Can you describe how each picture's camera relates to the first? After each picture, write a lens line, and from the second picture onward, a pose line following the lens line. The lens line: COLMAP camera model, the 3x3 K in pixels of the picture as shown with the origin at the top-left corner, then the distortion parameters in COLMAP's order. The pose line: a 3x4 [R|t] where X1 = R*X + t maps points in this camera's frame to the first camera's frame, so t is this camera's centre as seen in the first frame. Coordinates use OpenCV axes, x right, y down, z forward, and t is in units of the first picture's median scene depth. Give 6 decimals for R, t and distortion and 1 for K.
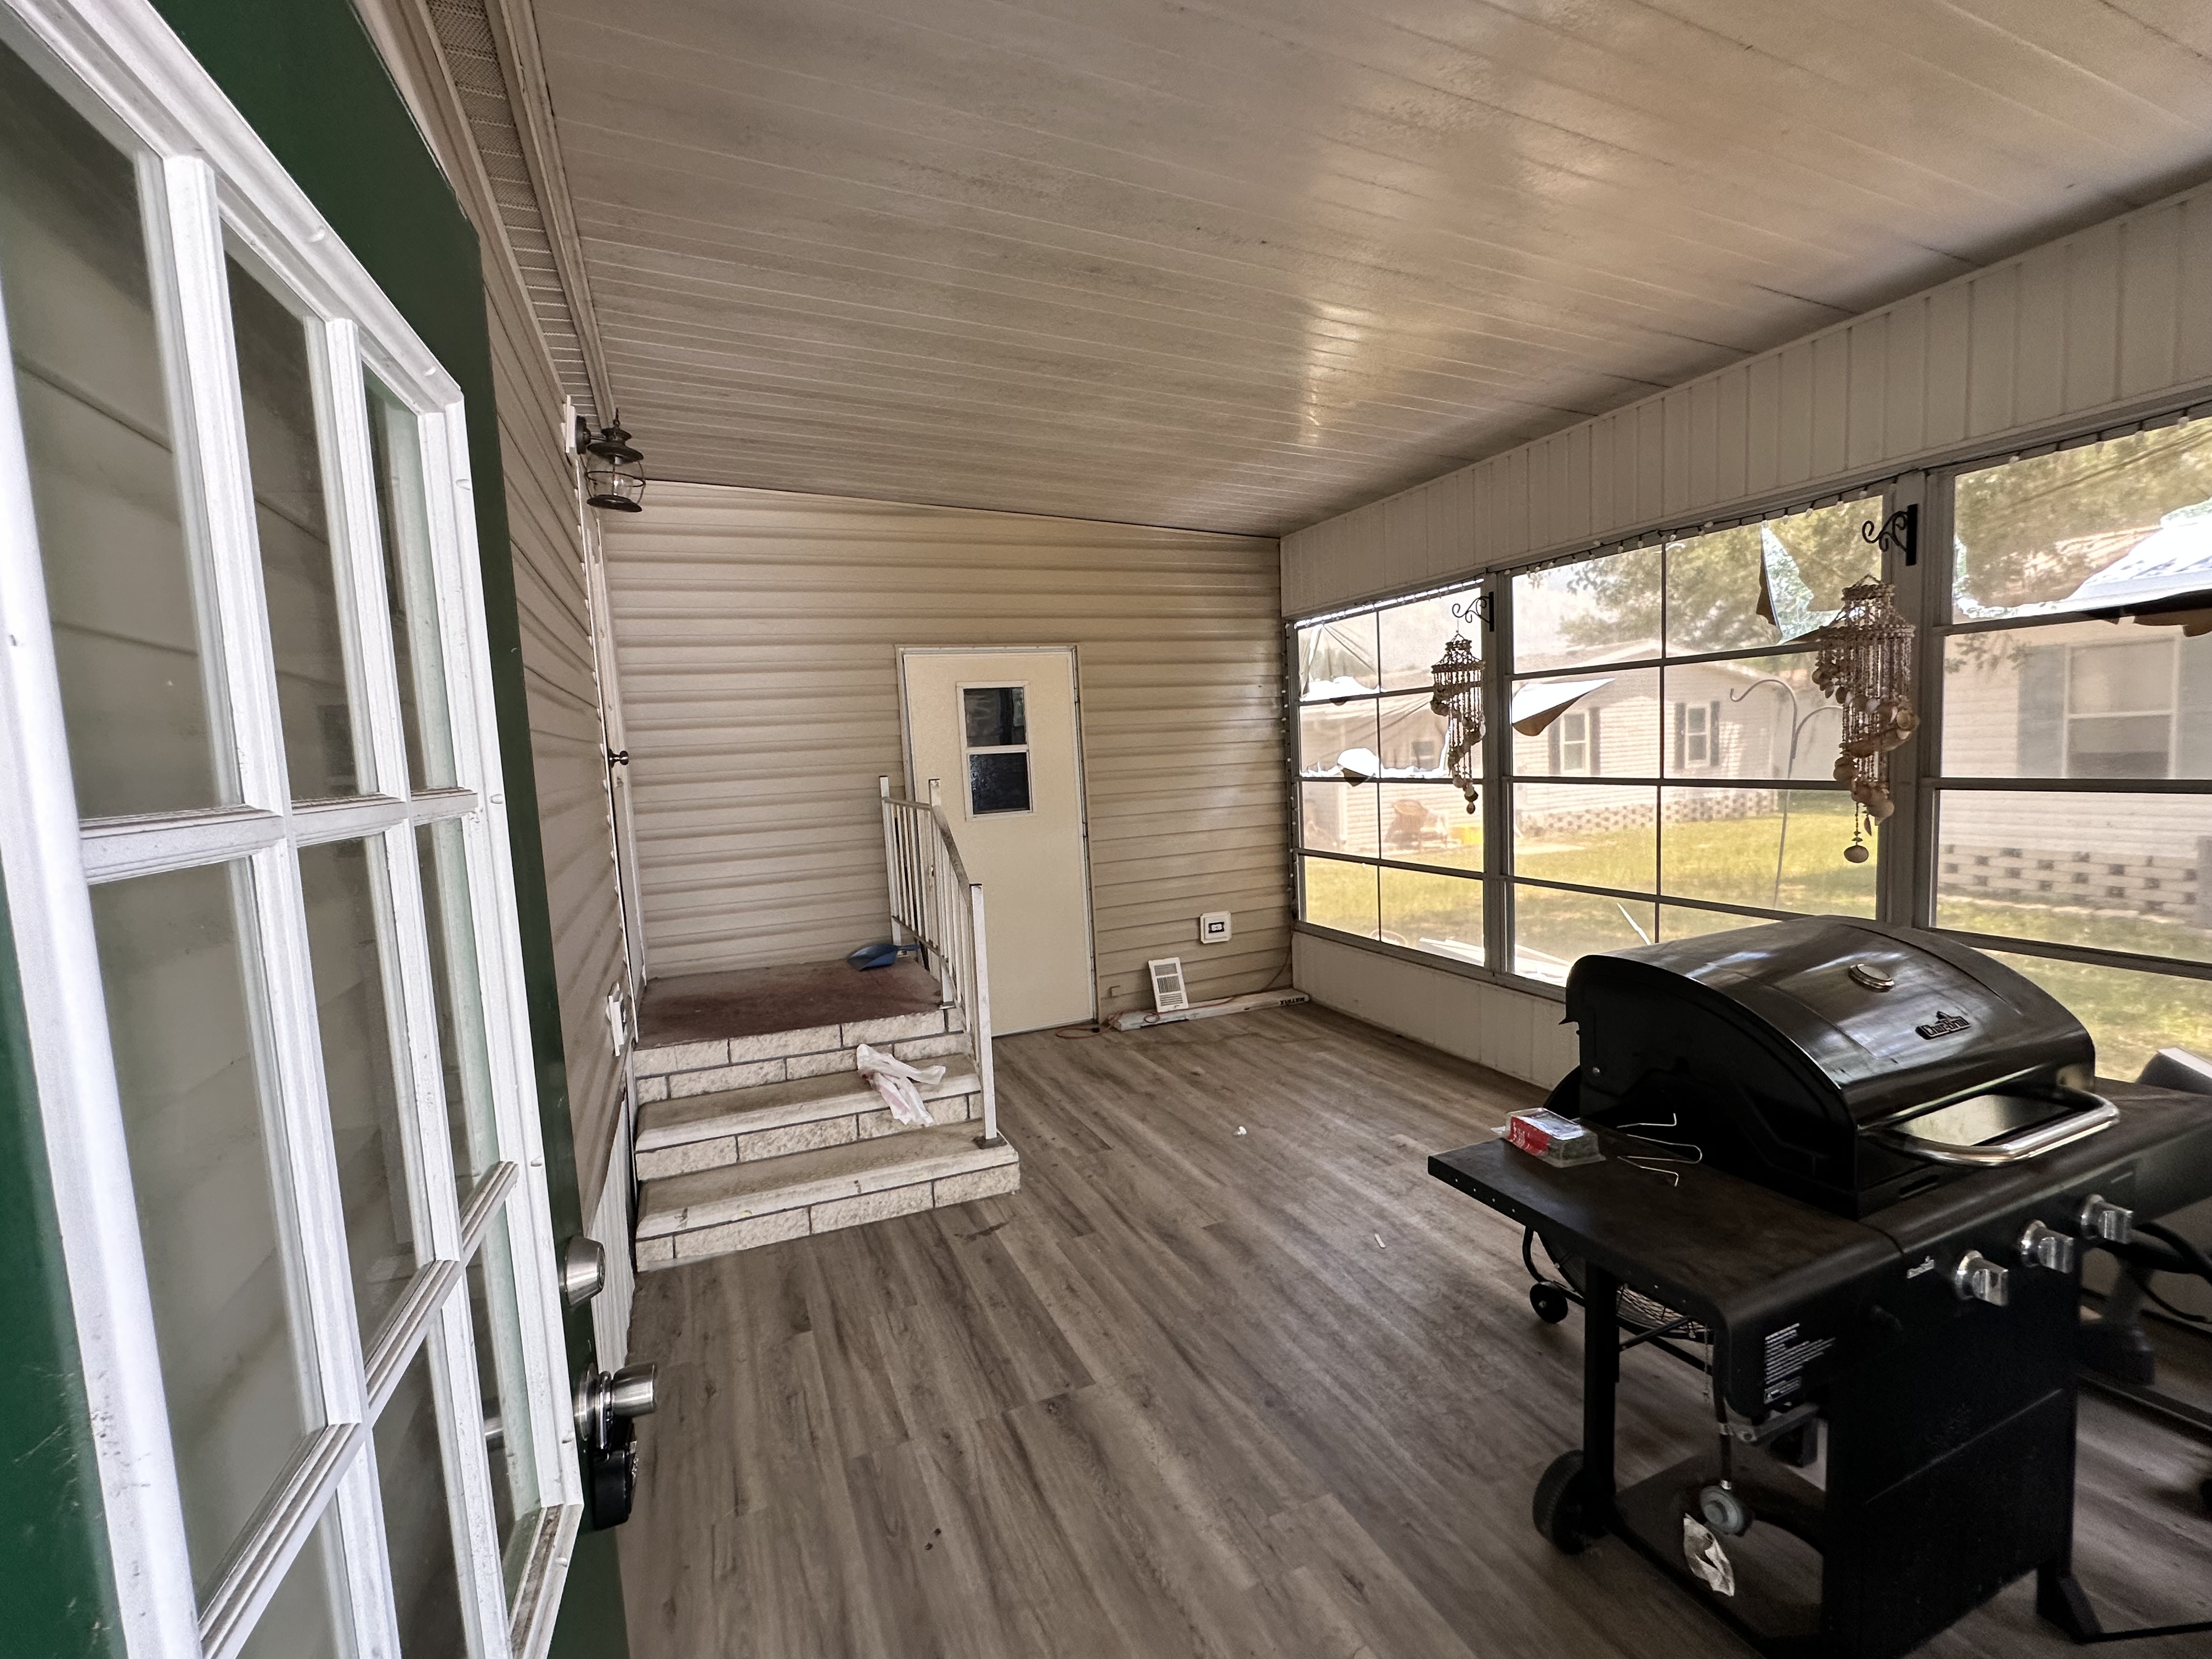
lens RADIAL K [[966.0, 0, 1106.0], [0, 966.0, 829.5], [0, 0, 1]] dist [-0.000086, -0.000068]
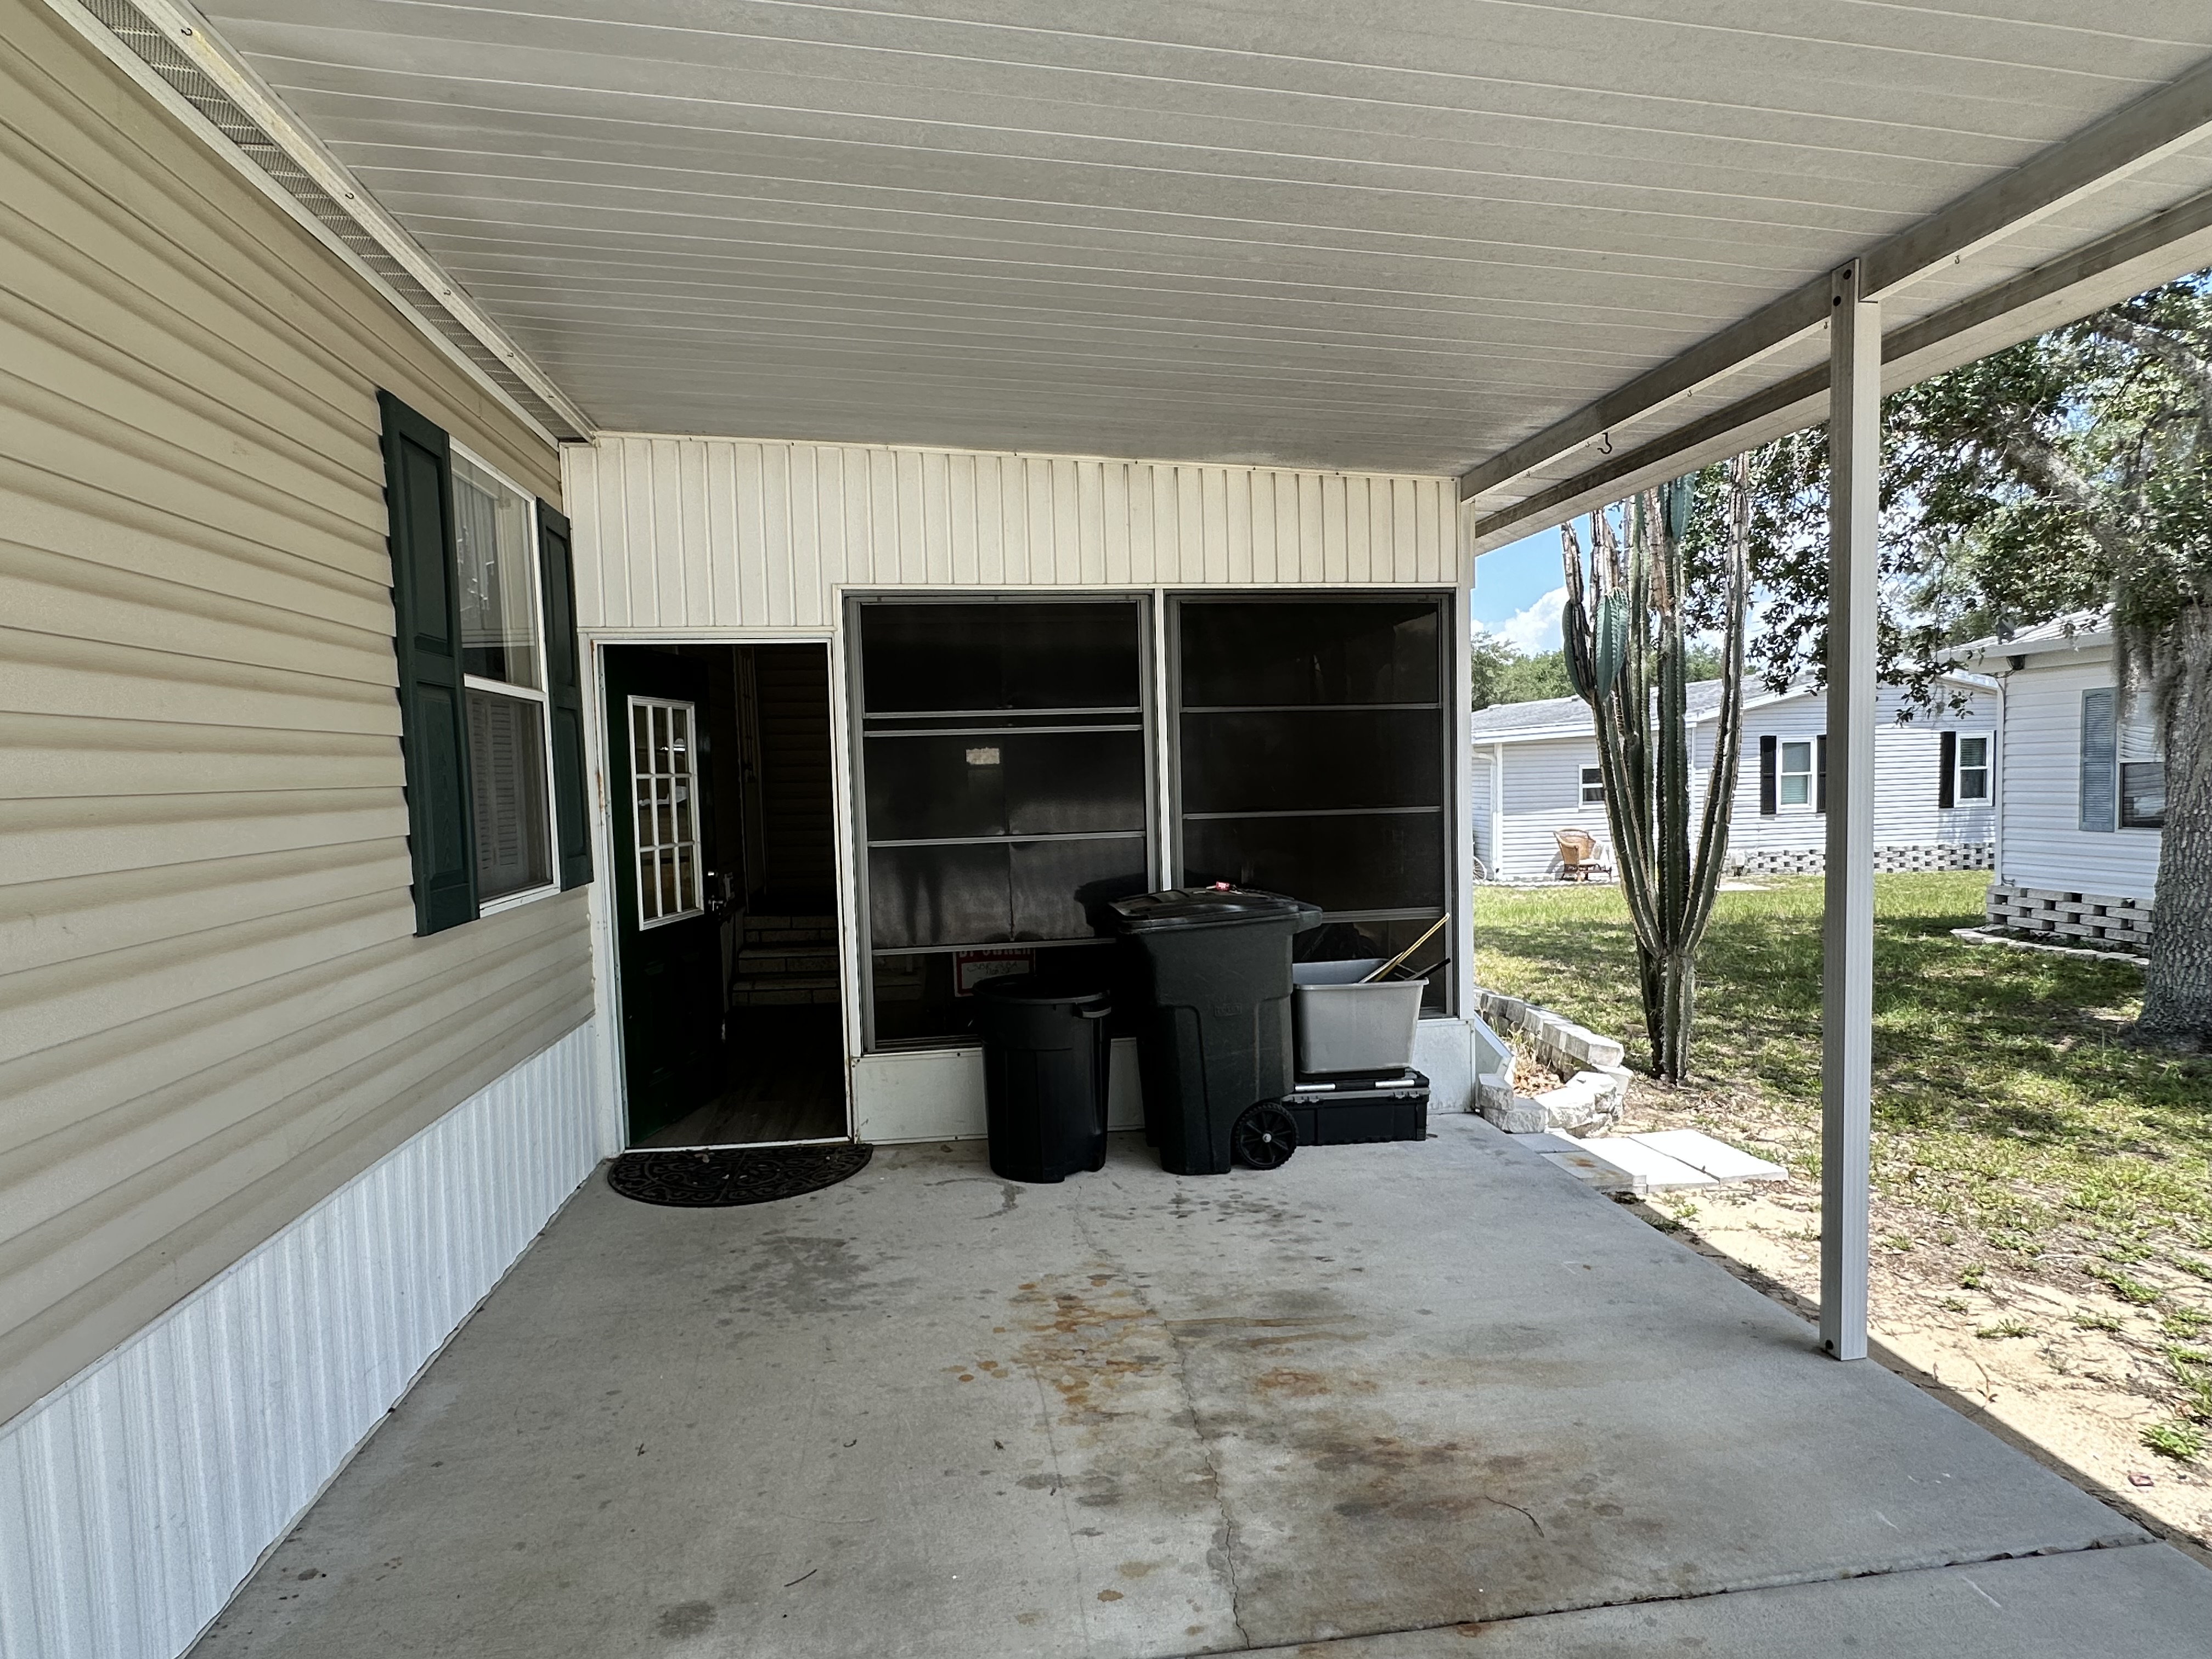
lens RADIAL K [[1141.8, 0, 1105.5], [0, 1141.8, 845.9], [0, 0, 1]] dist [-0.004032, 0.001410]
pose [[0.968765, 0.043326, -0.244167, 0.272698], [-0.045961, 0.998930, -0.005103, 0.023567], [0.243685, 0.016166, 0.969720, -0.372488]]
